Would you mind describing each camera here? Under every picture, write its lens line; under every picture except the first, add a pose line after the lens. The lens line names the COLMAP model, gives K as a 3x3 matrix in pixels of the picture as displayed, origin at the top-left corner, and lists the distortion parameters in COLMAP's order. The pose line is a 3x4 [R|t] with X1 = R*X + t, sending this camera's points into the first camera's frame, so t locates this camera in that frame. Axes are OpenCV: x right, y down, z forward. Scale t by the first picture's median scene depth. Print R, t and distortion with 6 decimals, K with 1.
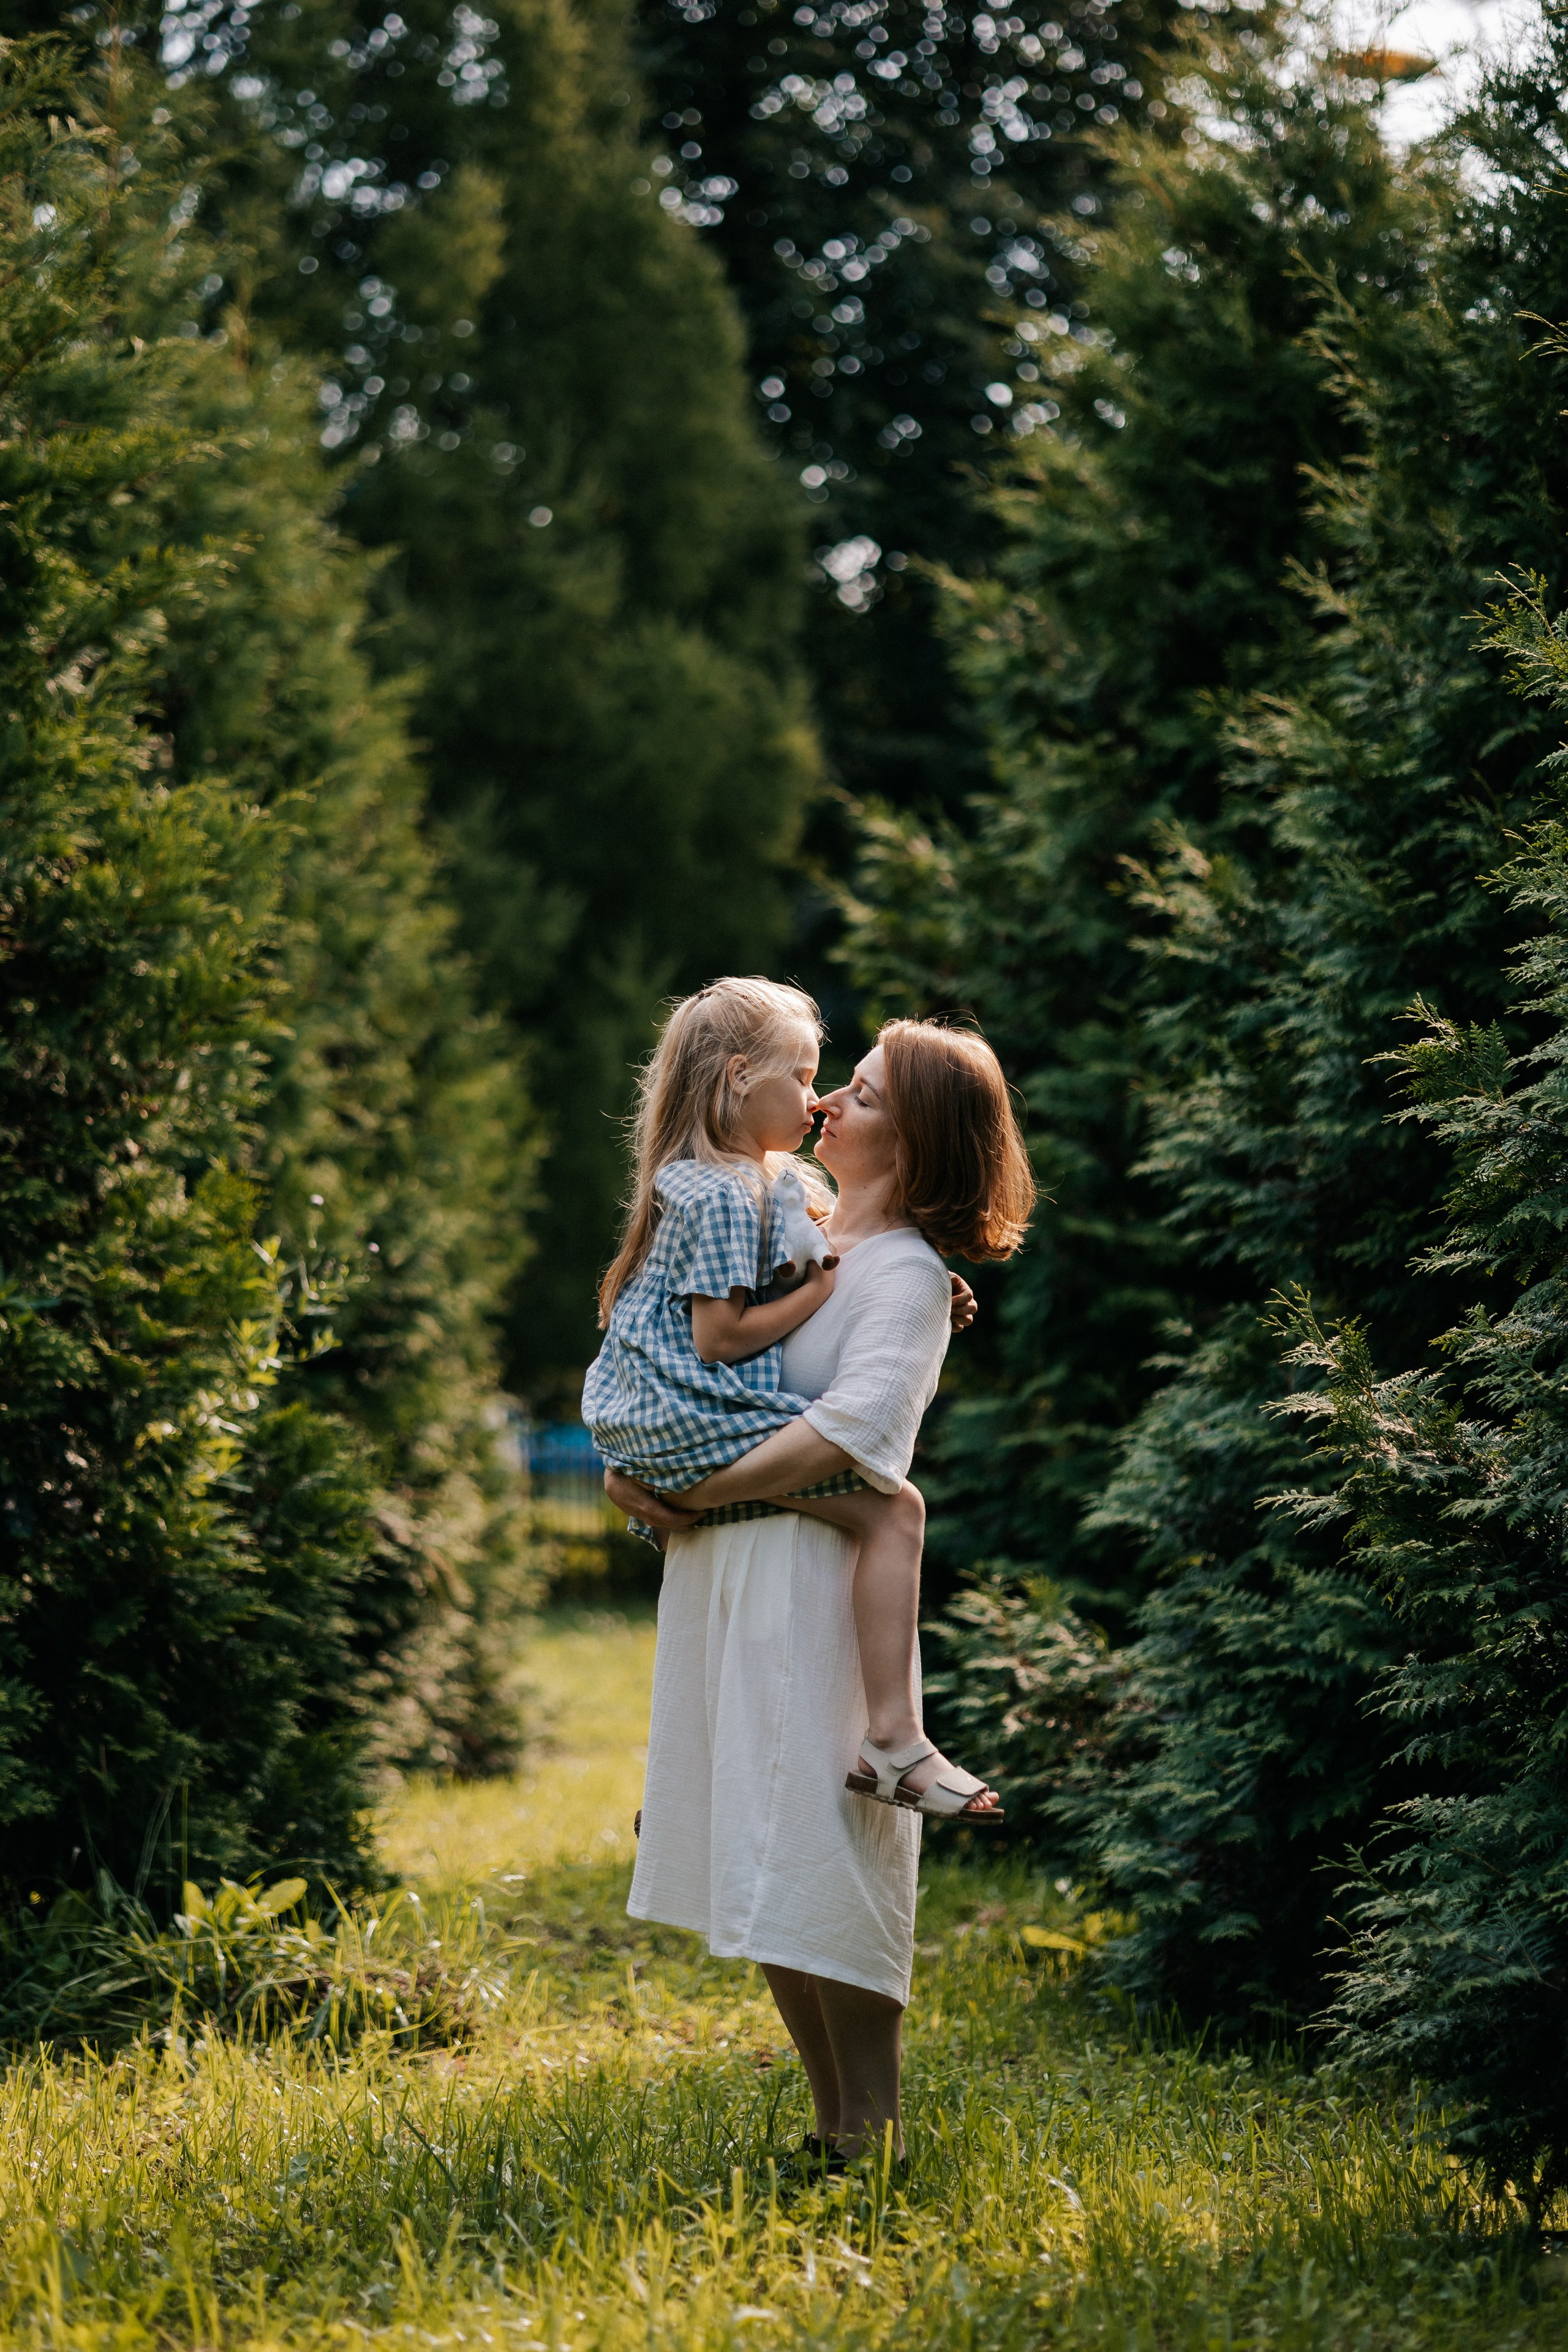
lens RADIAL K [[5633.1, 0, 784.0], [0, 5633.1, 1176.0], [0, 0, 1]] dist [-0.057790, 0.476165]
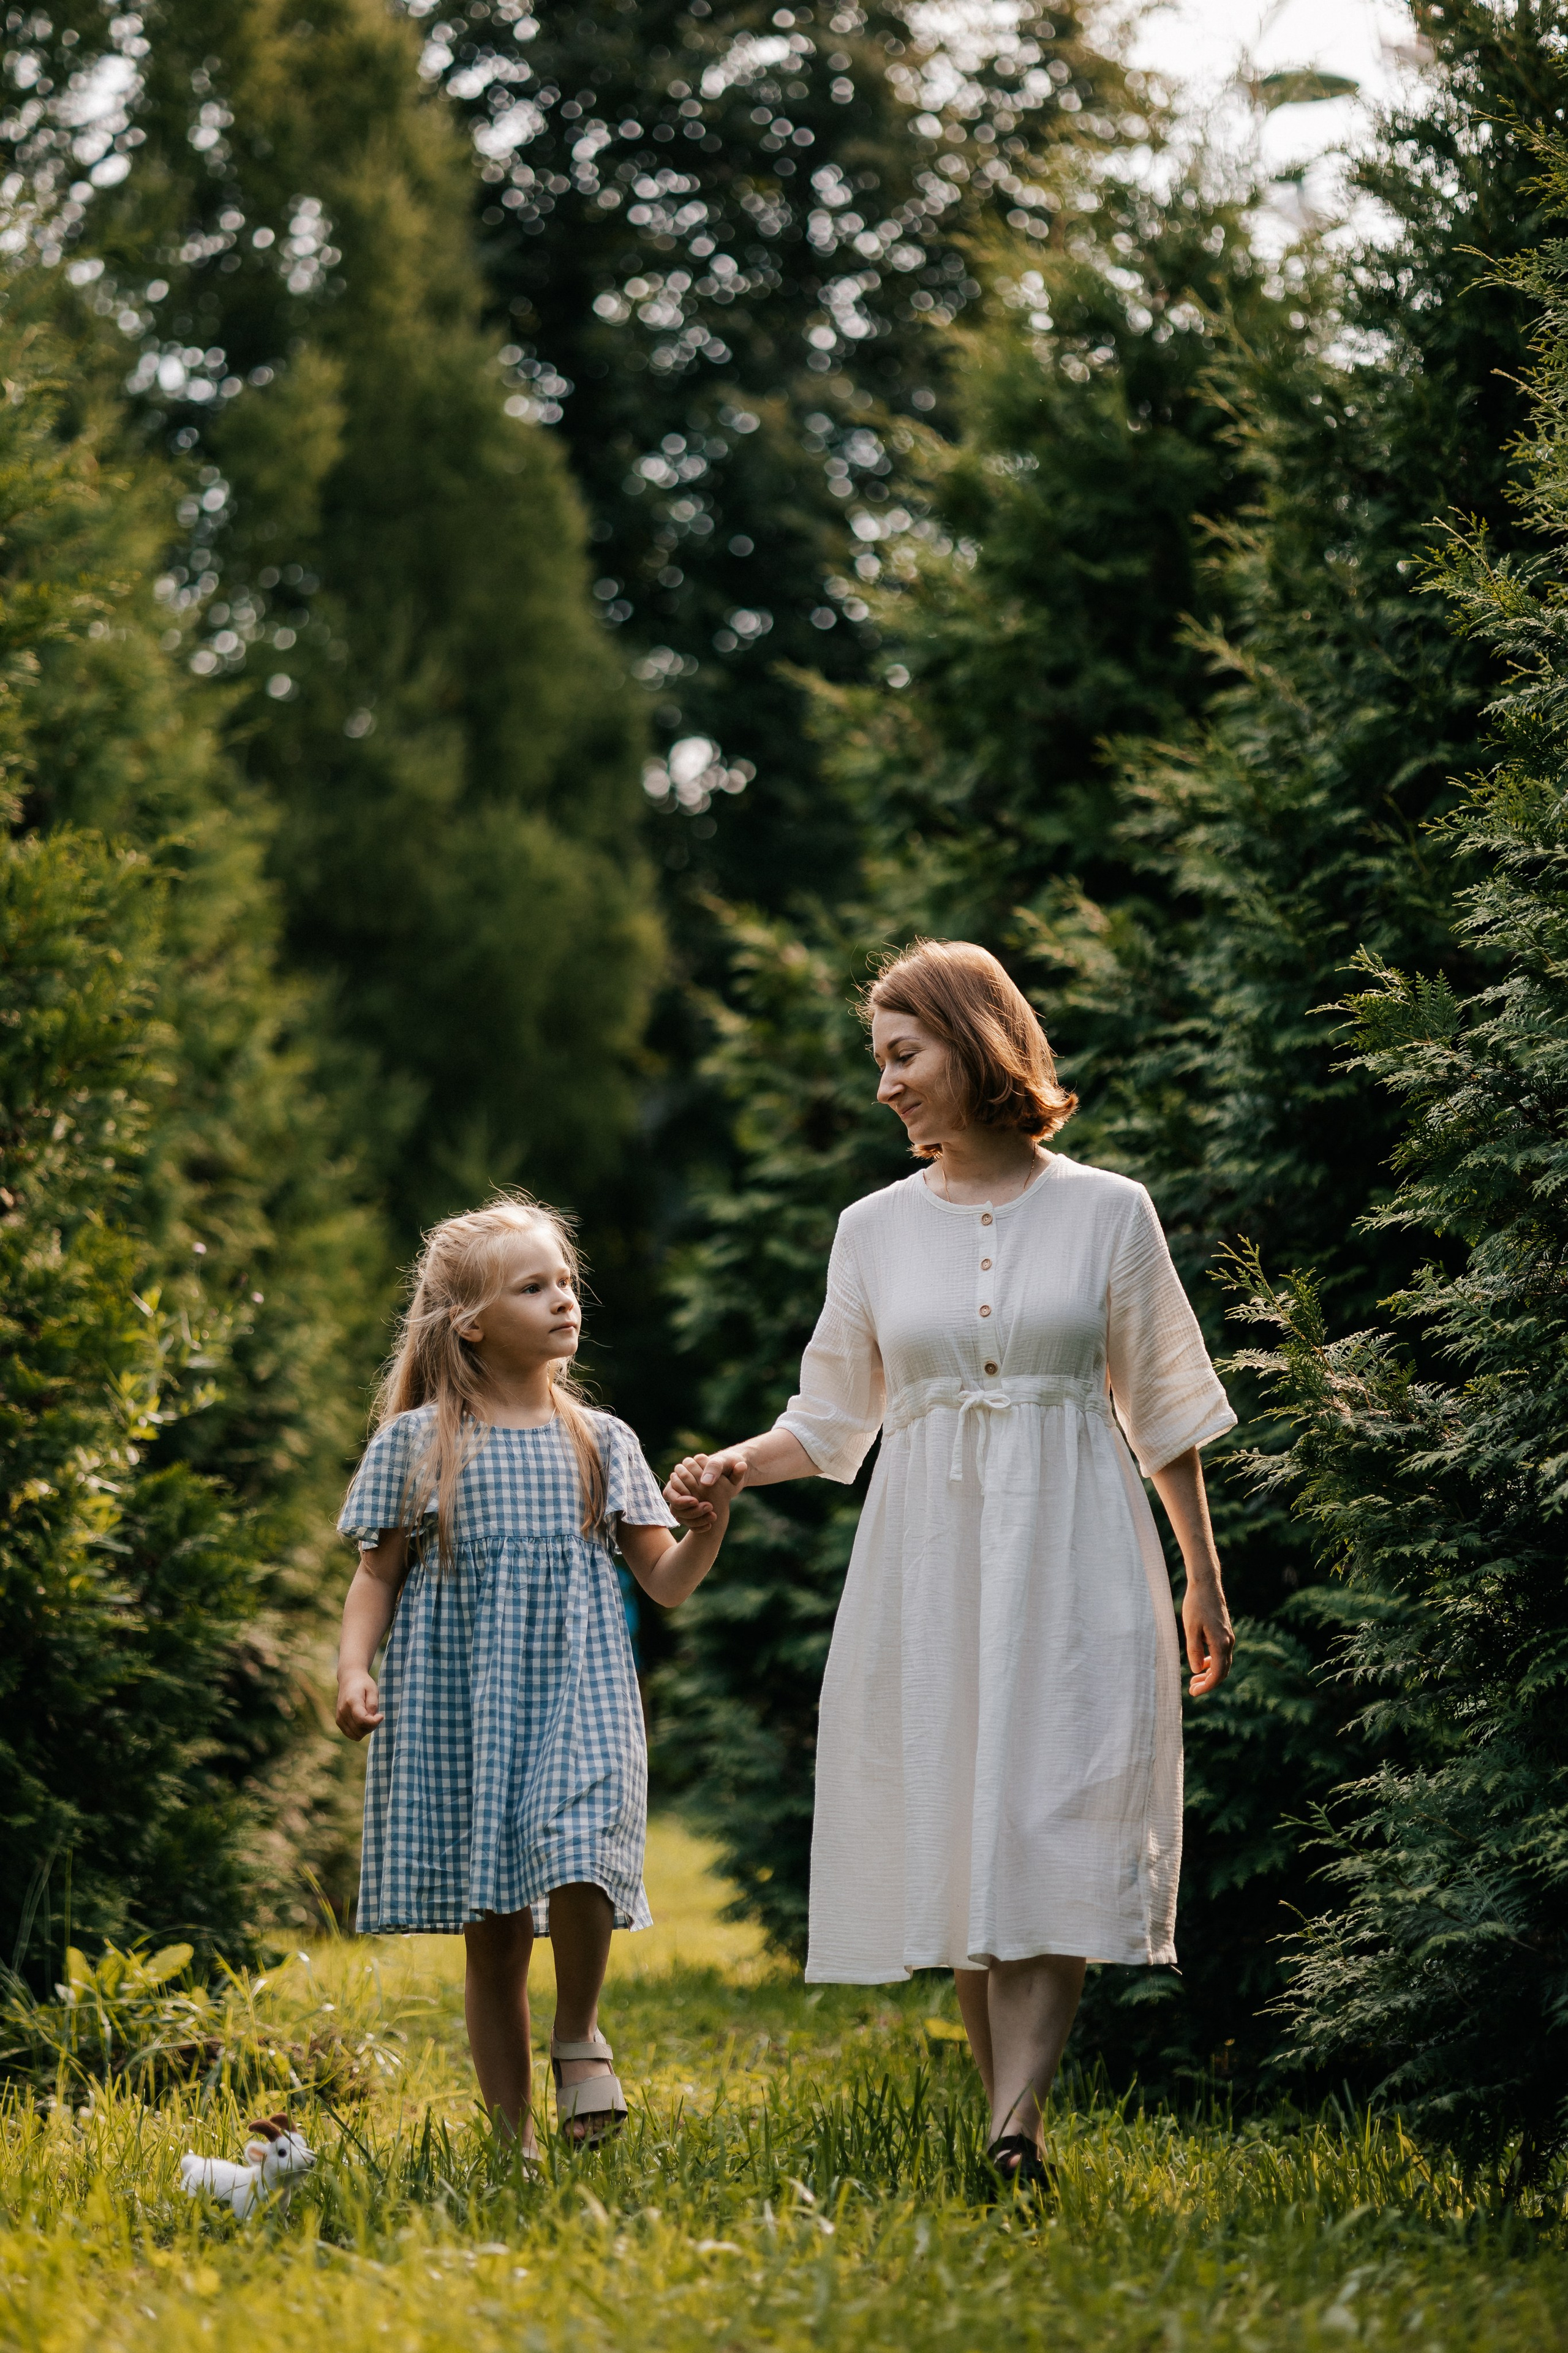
lens RADIAL K [[5672.0, 0, 842.9], [0, 5672.0, 1168.7], [0, 0, 1]] dist [-0.078293, -0.235444]
pose [[0.999105, -0.006415, 0.041816, -0.012836], [0.008415, 0.998820, -0.047841, 0.037512], [-0.041460, 0.048150, 0.997979, 0.023167]]
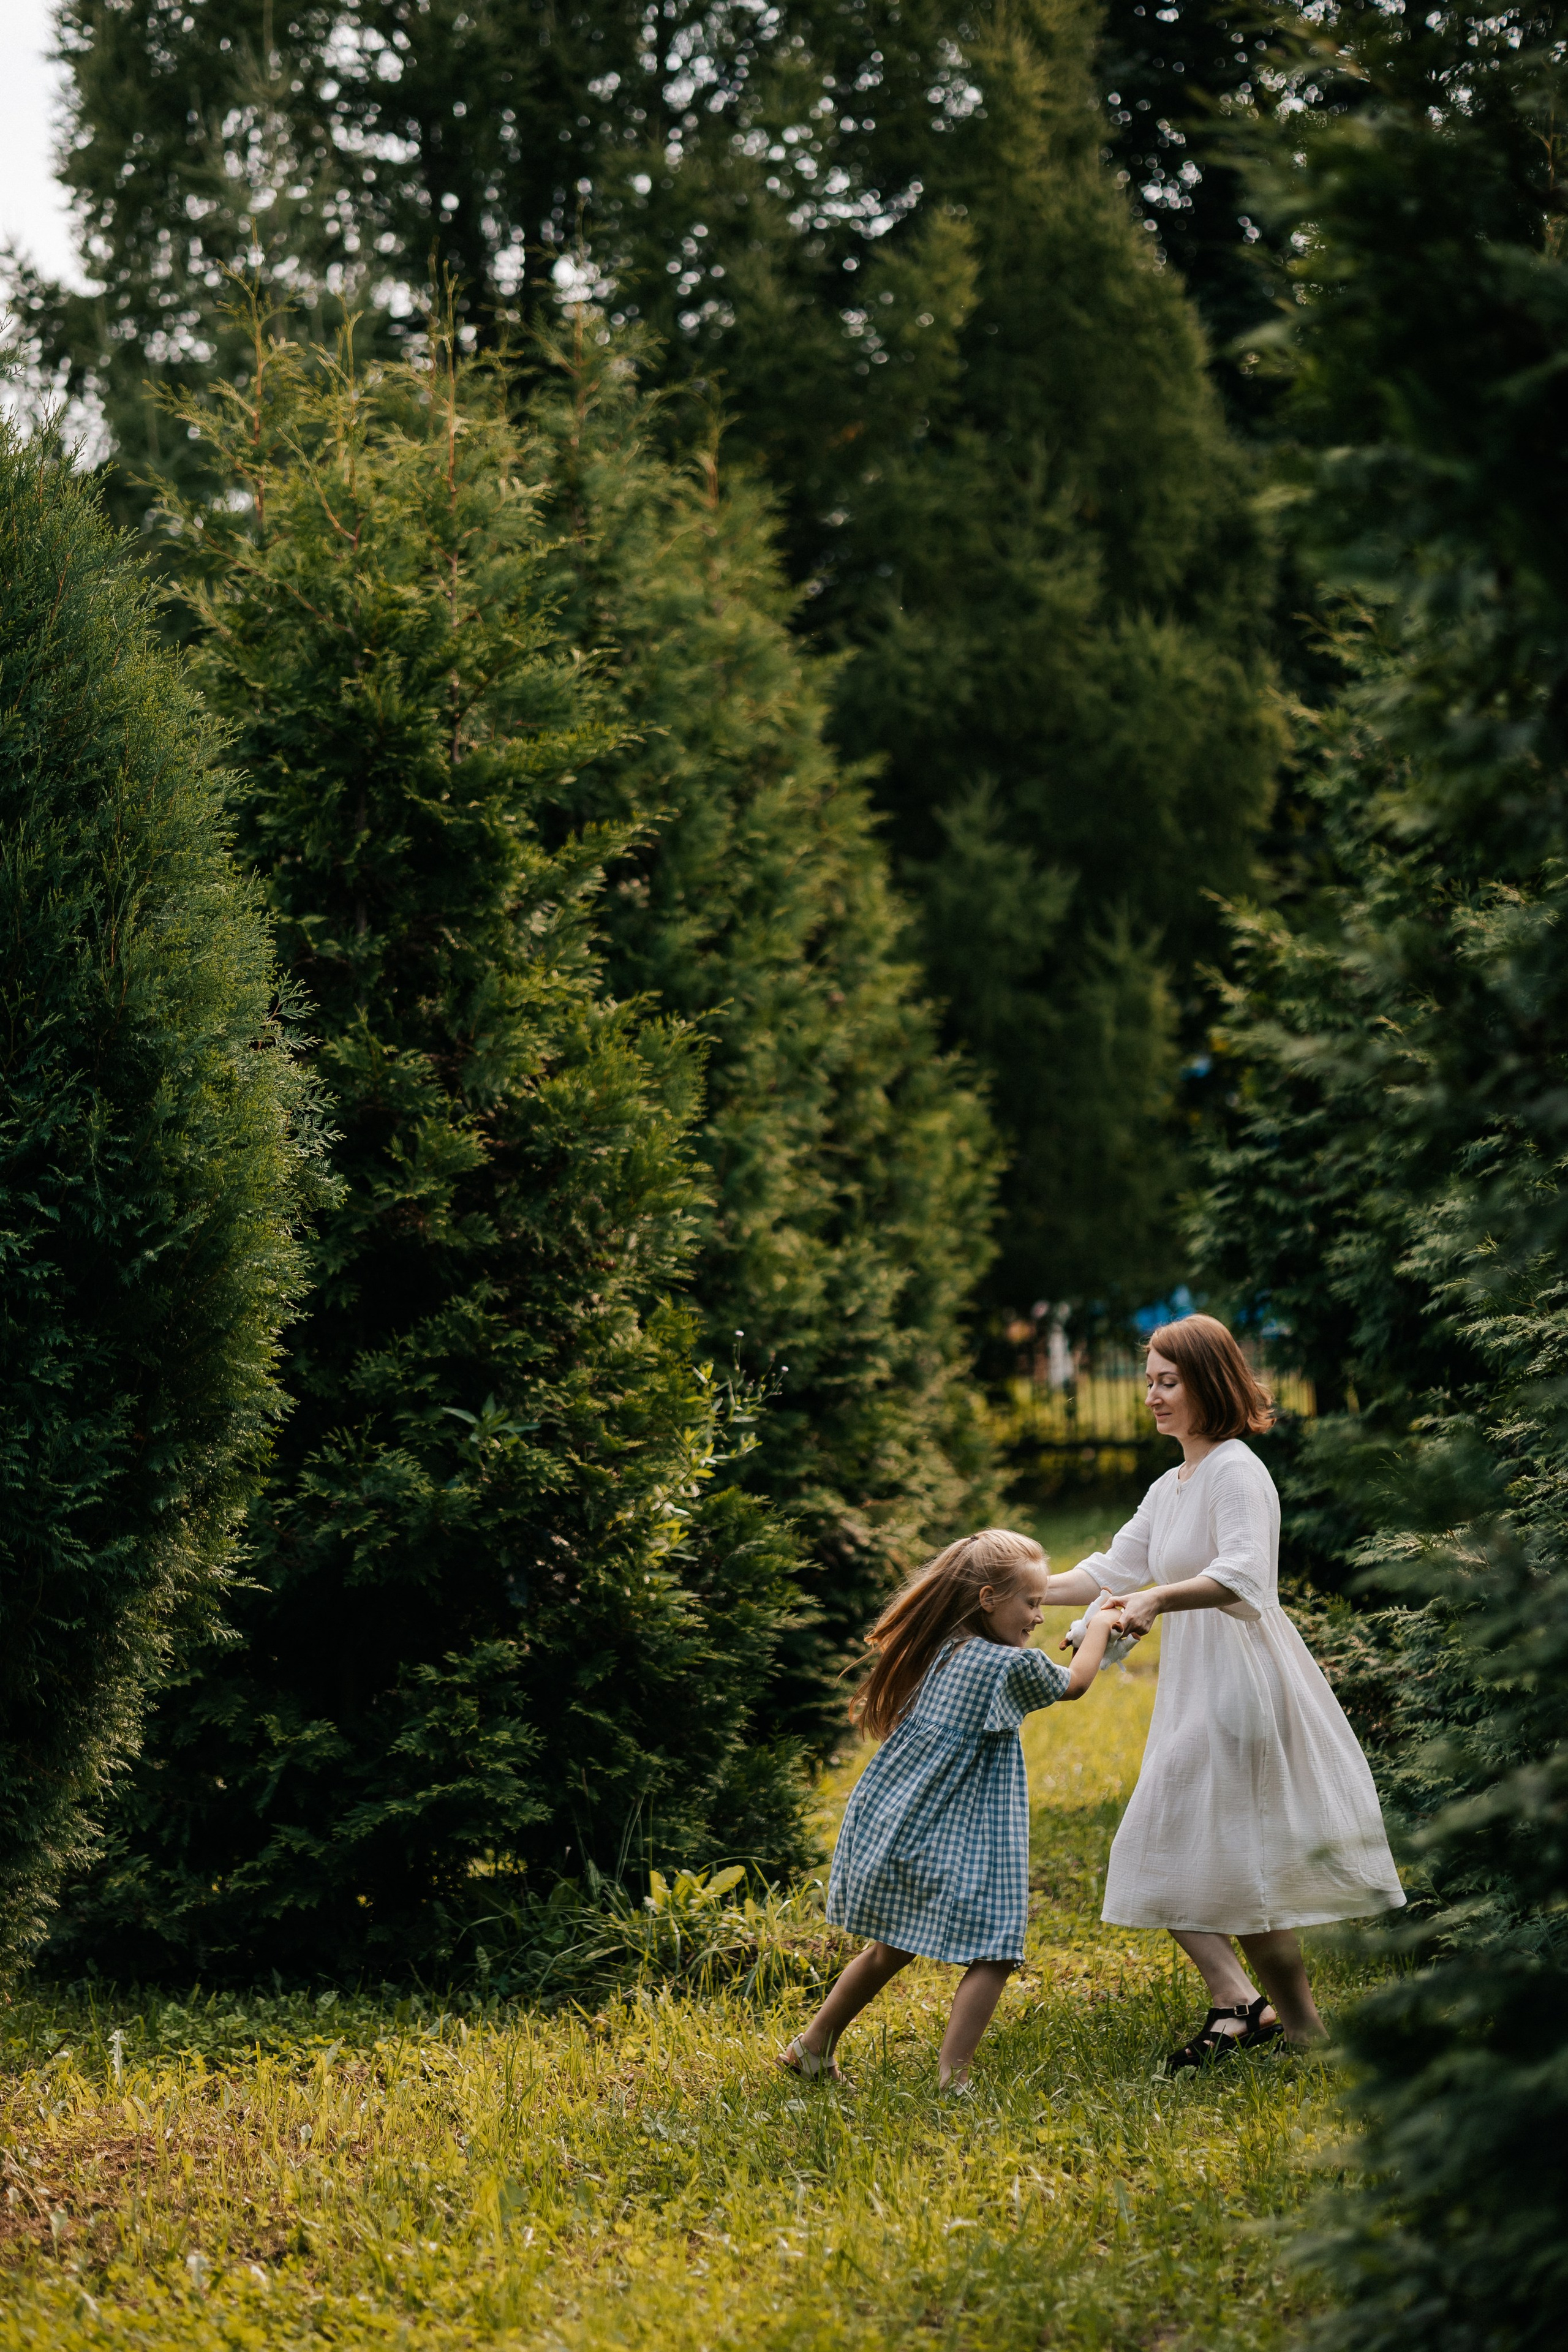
lens RADIAL K [[5633.1, 0, 784.0], [0, 5633.1, 1176.0], [0, 0, 1]] dist [-0.057790, 0.476165]
pose [[0.993451, -0.037758, -0.107840, 0.066493], [0.040993, 0.998769, 0.027943, -0.066345], [0.106652, -0.032181, 0.993775, -0.270016]]
